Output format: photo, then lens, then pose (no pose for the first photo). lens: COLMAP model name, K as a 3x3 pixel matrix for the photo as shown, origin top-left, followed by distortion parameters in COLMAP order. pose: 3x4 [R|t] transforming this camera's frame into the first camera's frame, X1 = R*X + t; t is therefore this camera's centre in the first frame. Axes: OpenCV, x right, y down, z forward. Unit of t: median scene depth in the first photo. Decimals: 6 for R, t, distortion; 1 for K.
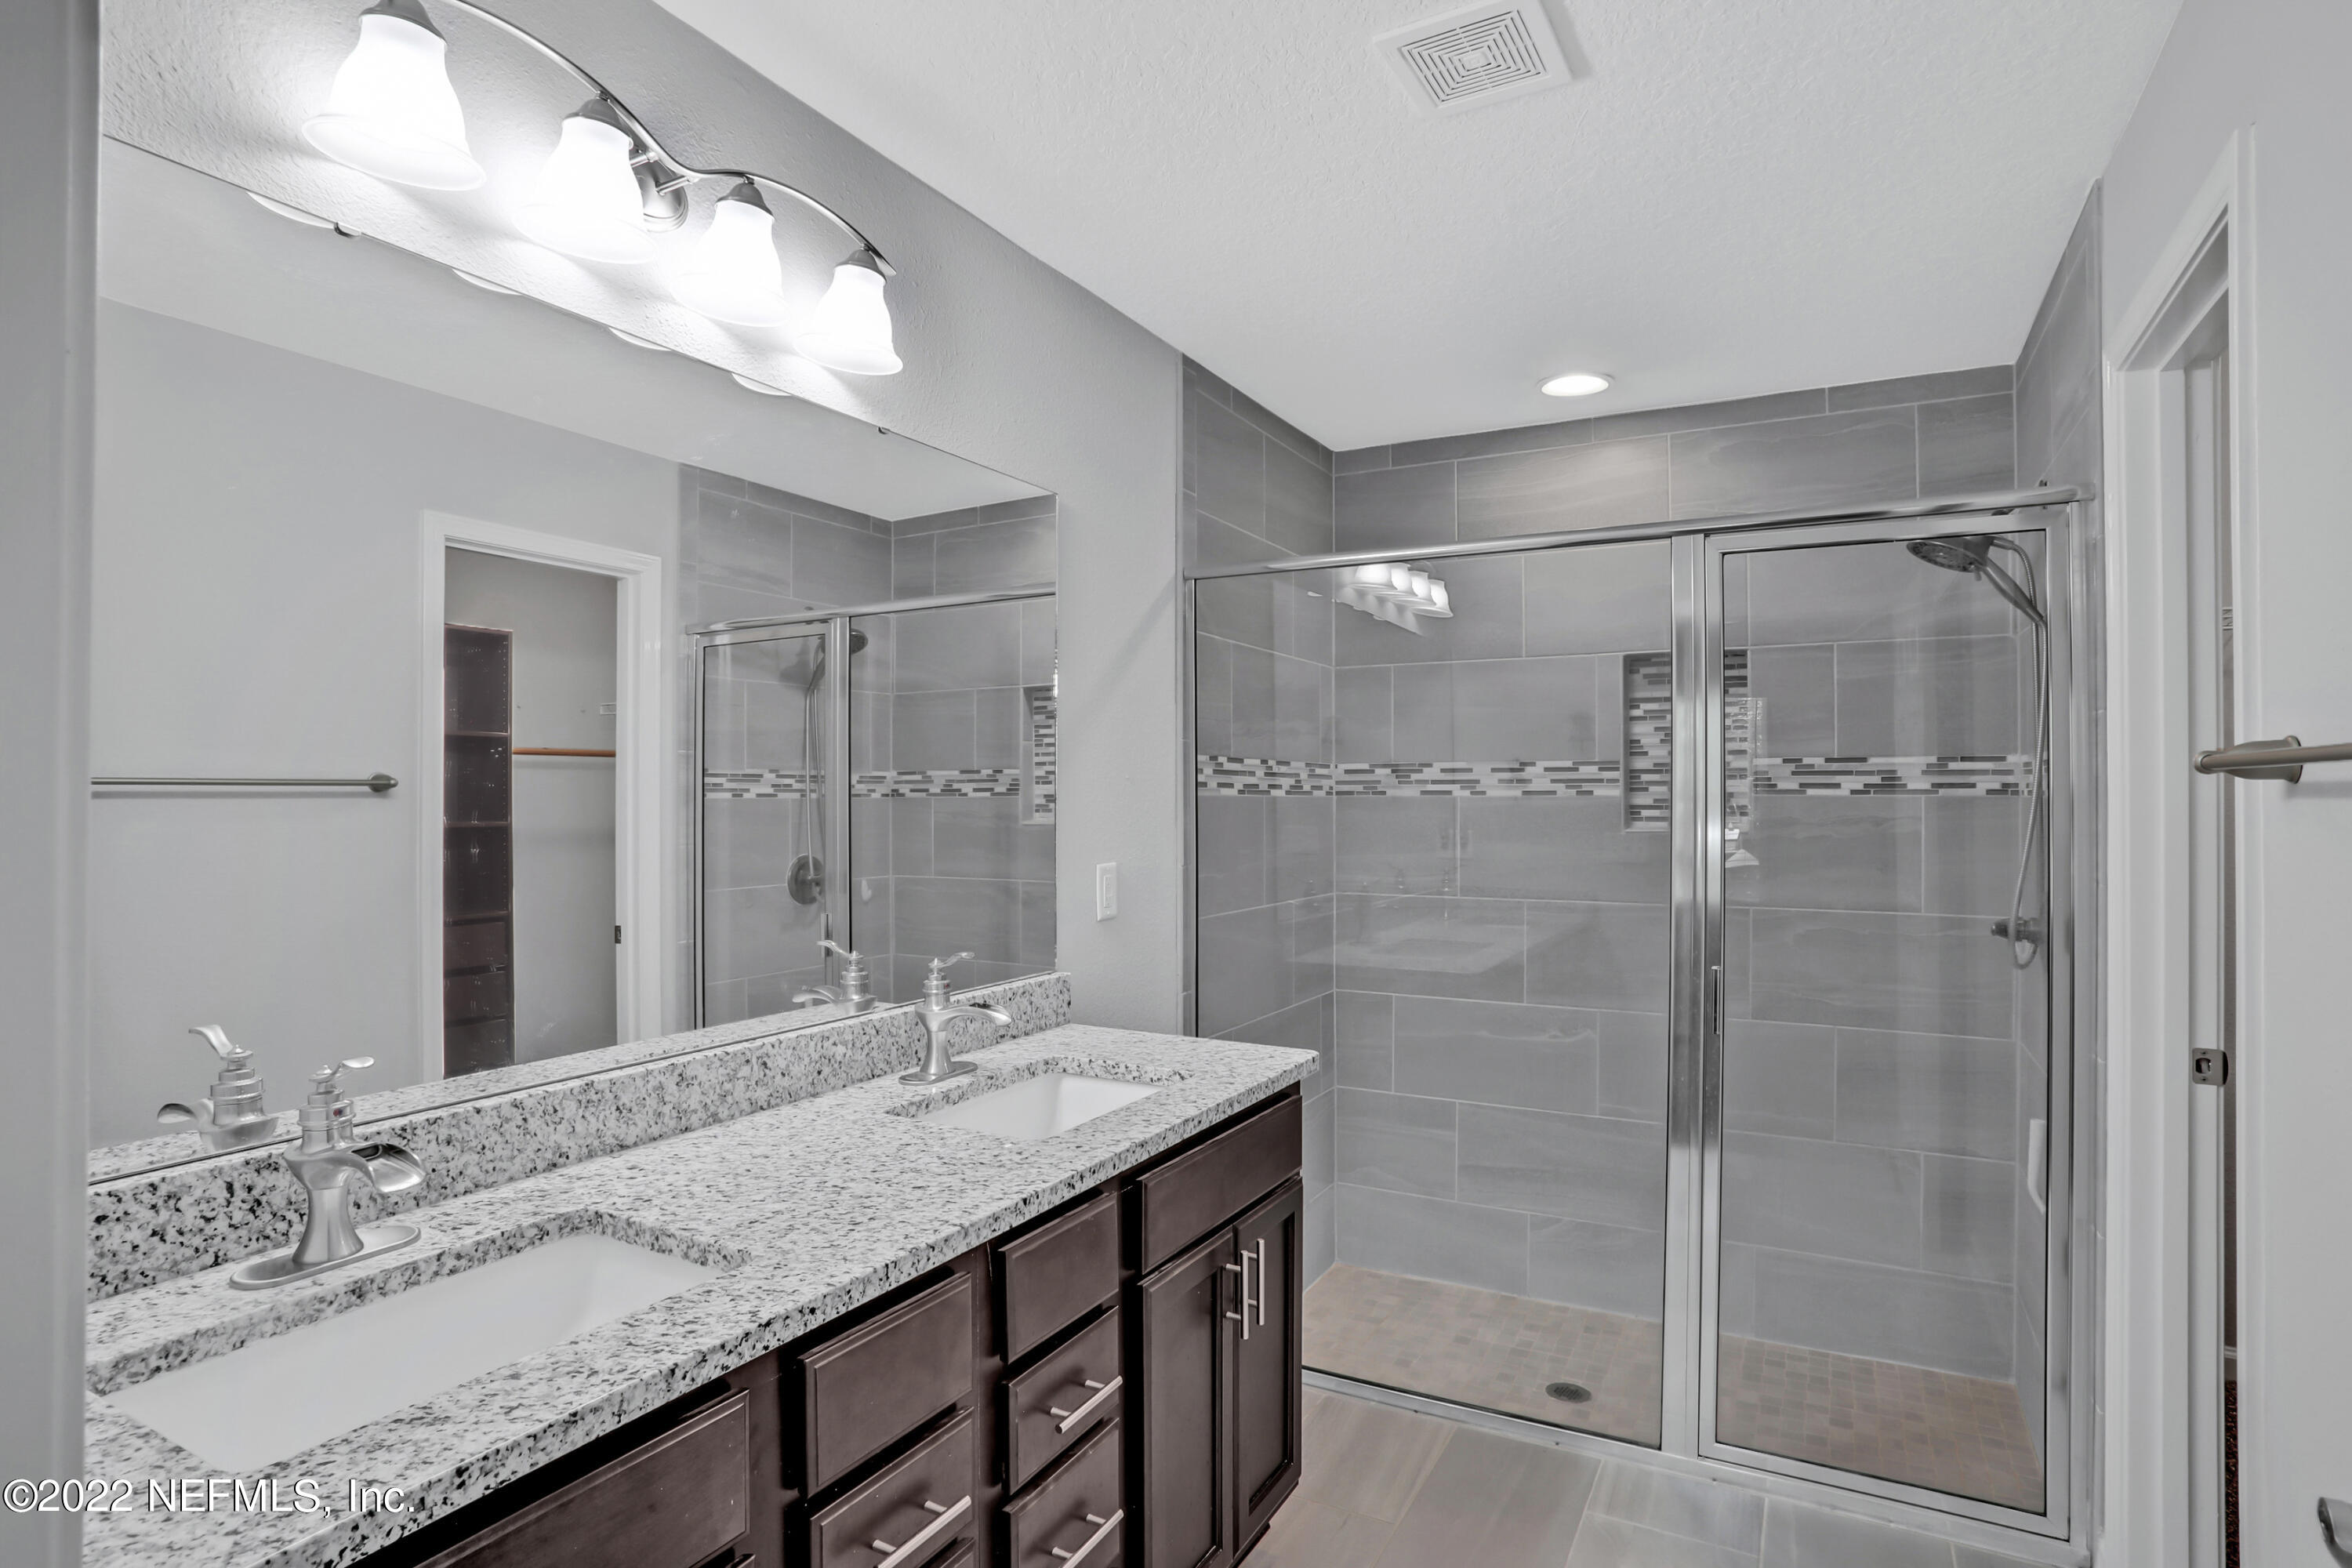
lens RADIAL K [[1257.3, 0, 1158.2], [0, 1257.3, 794.2], [0, 0, 1]] dist [-0.020798, 0.000007]
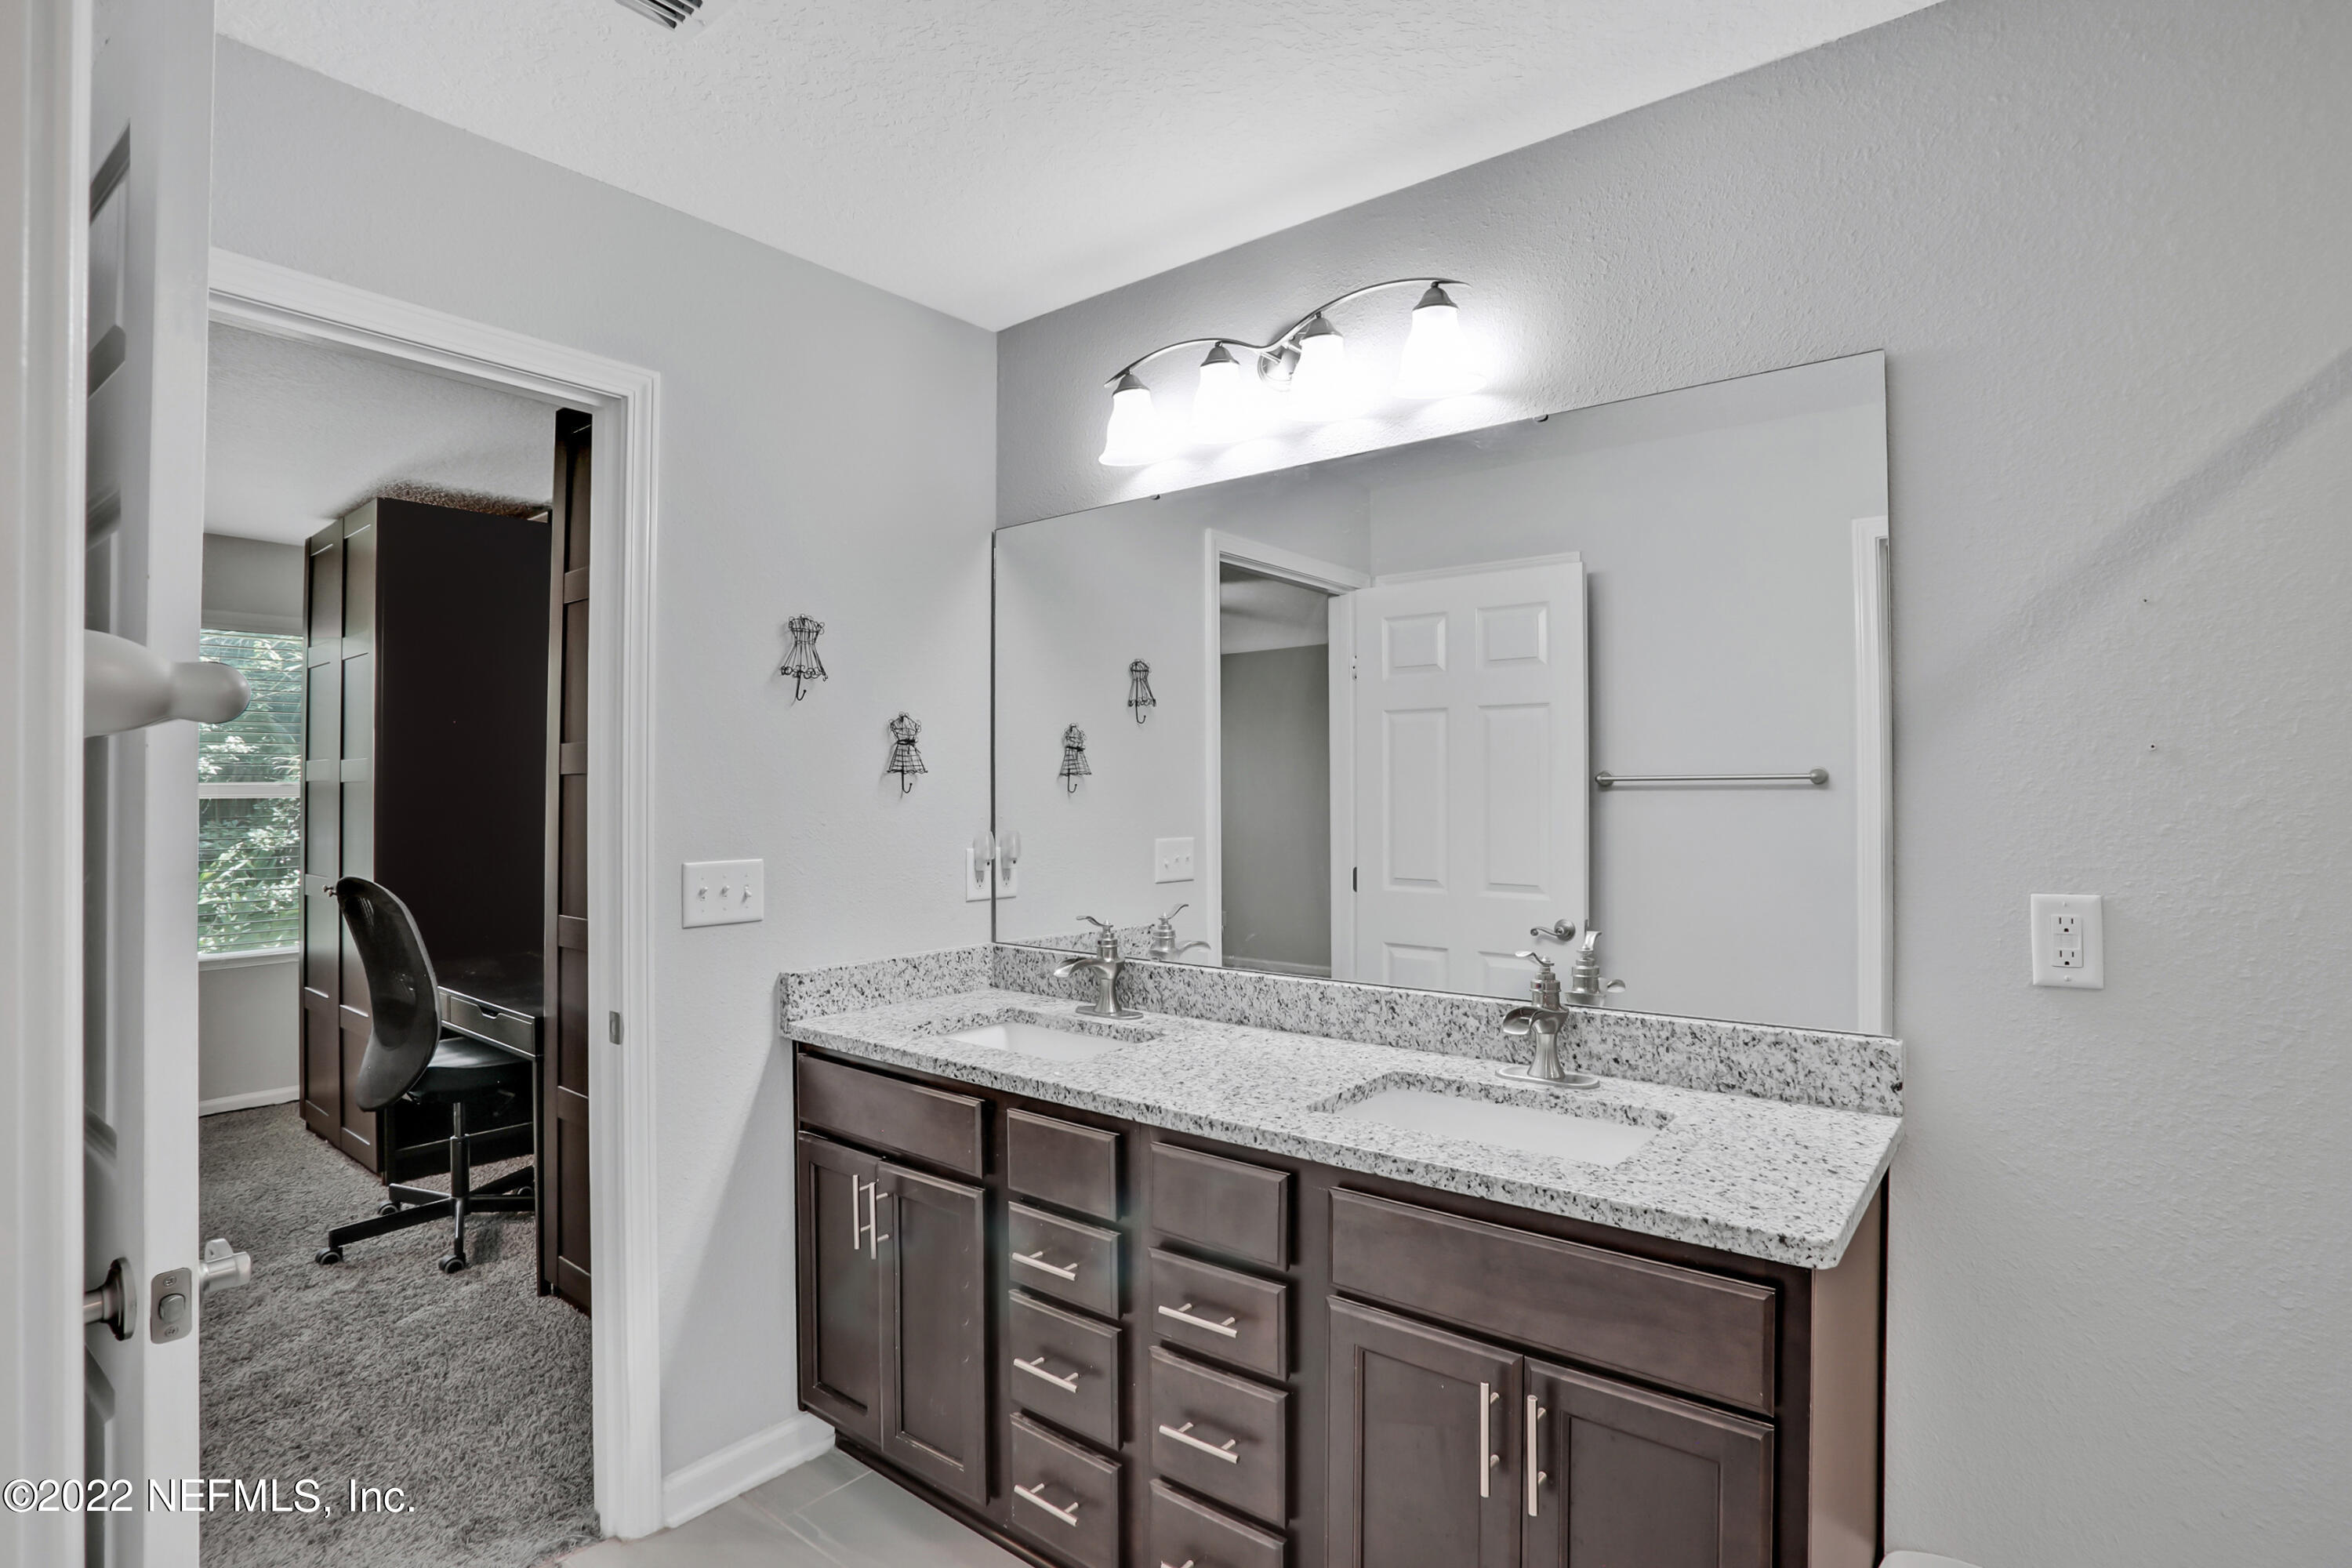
lens RADIAL K [[1156.8, 0, 1171.1], [0, 1156.8, 780.0], [0, 0, 1]] dist [-0.006463, -0.000328]
pose [[-0.174759, -0.013724, -0.984516, 0.887806], [0.010762, 0.999817, -0.015847, 0.006070], [0.984552, -0.013365, -0.174579, 1.033544]]
